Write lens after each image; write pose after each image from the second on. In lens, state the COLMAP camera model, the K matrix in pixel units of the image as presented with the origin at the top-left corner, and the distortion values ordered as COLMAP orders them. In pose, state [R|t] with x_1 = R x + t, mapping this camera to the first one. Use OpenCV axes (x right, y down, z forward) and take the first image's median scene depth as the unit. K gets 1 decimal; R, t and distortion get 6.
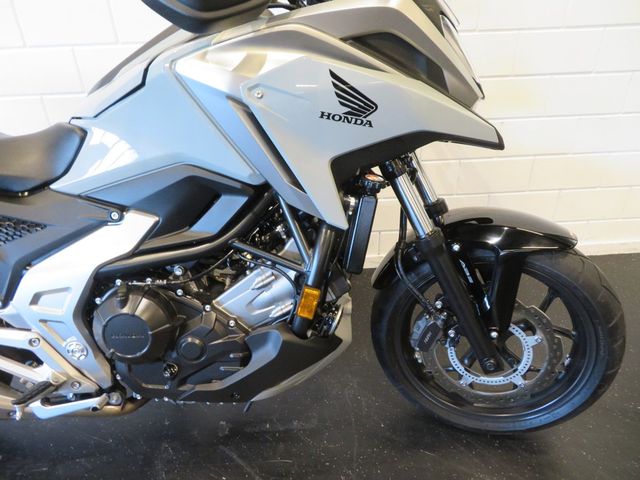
lens RADIAL K [[458.5, 0, 320.0], [0, 458.5, 240.0], [0, 0, 1]] dist [-0.010412, 0.004752]
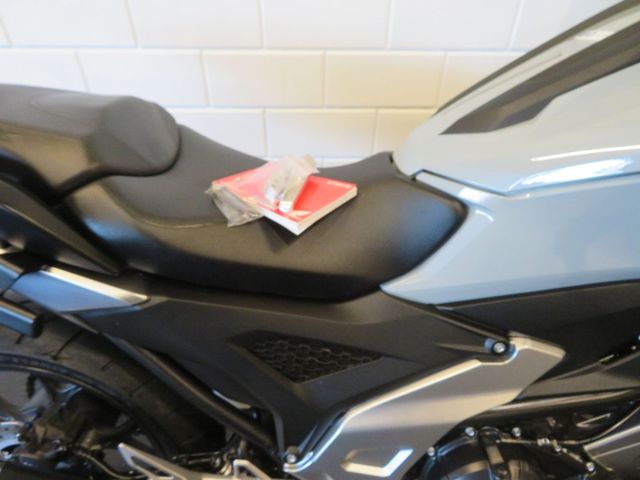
lens RADIAL K [[463.1, 0, 320.0], [0, 463.1, 240.0], [0, 0, 1]] dist [-0.000321, 0.002762]
pose [[0.998421, 0.055647, -0.007641, -0.672593], [-0.053147, 0.979936, 0.192096, -0.291056], [0.018177, -0.191387, 0.981346, 0.412325]]
